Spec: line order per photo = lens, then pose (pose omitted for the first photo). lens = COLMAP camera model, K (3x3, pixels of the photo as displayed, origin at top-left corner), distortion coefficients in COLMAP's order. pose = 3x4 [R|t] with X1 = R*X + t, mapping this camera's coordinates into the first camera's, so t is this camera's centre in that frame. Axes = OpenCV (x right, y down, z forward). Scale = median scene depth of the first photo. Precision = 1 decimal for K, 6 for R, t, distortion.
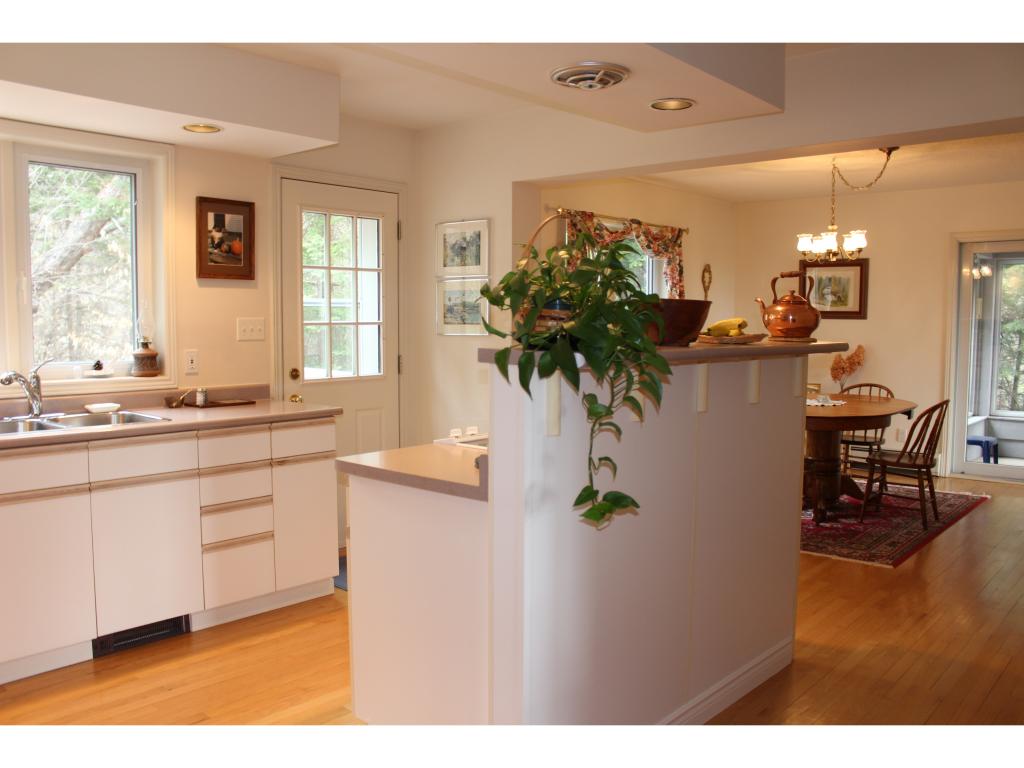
lens RADIAL K [[855.0, 0, 513.5], [0, 855.0, 393.4], [0, 0, 1]] dist [-0.121478, 0.057089]
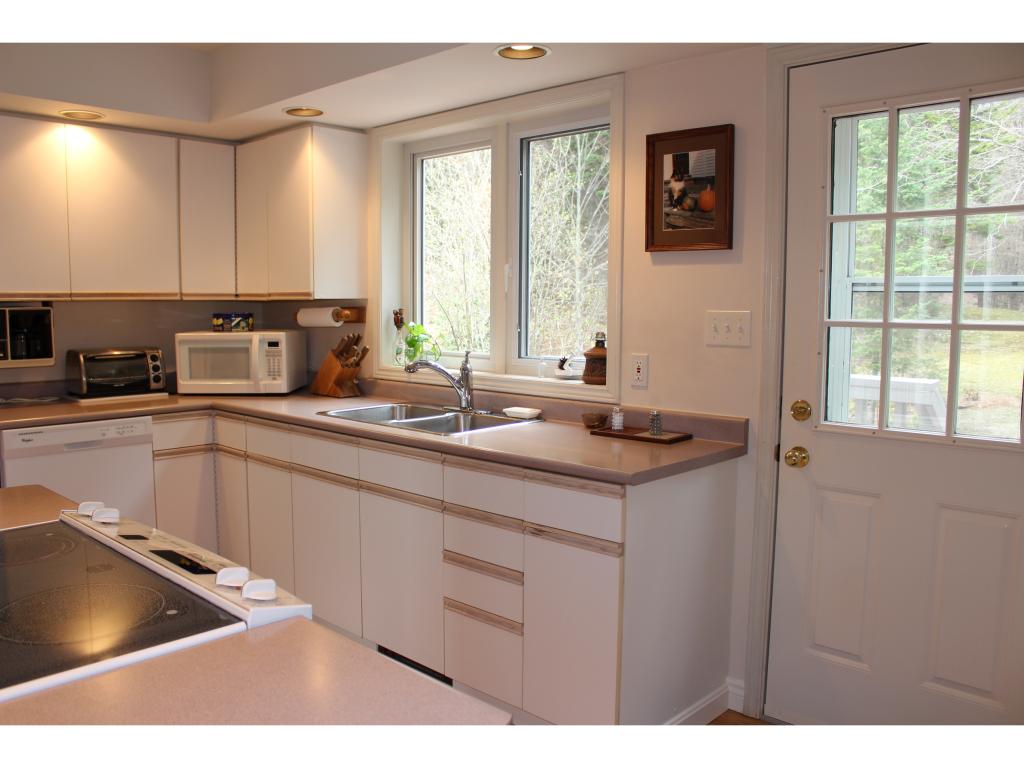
lens RADIAL K [[855.0, 0, 508.0], [0, 855.0, 381.0], [0, 0, 1]] dist [-0.121478, 0.057089]
pose [[-0.046337, 0.094093, -0.994484, 0.342503], [-0.084546, 0.991612, 0.097761, -0.088920], [0.995342, 0.088610, -0.037993, 0.907755]]
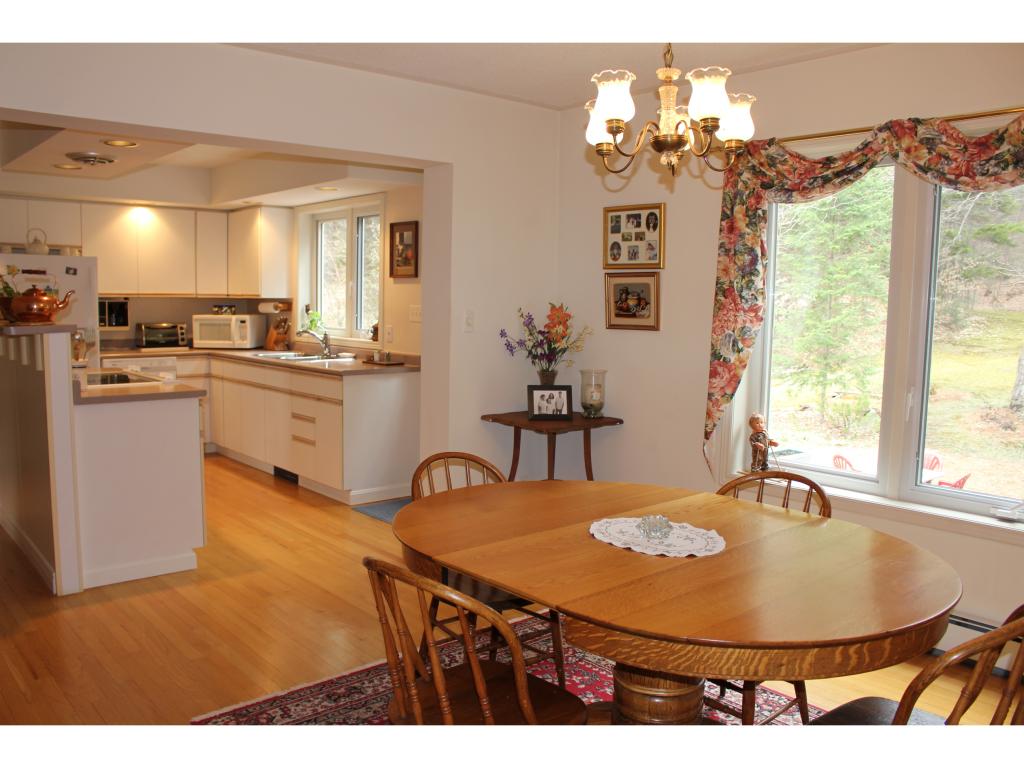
lens RADIAL K [[855.0, 0, 517.0], [0, 855.0, 383.6], [0, 0, 1]] dist [-0.121478, 0.057089]
pose [[-0.137278, 0.094960, -0.985970, 1.089343], [-0.098560, 0.989145, 0.108988, -0.136499], [0.985617, 0.112139, -0.126429, 1.413808]]
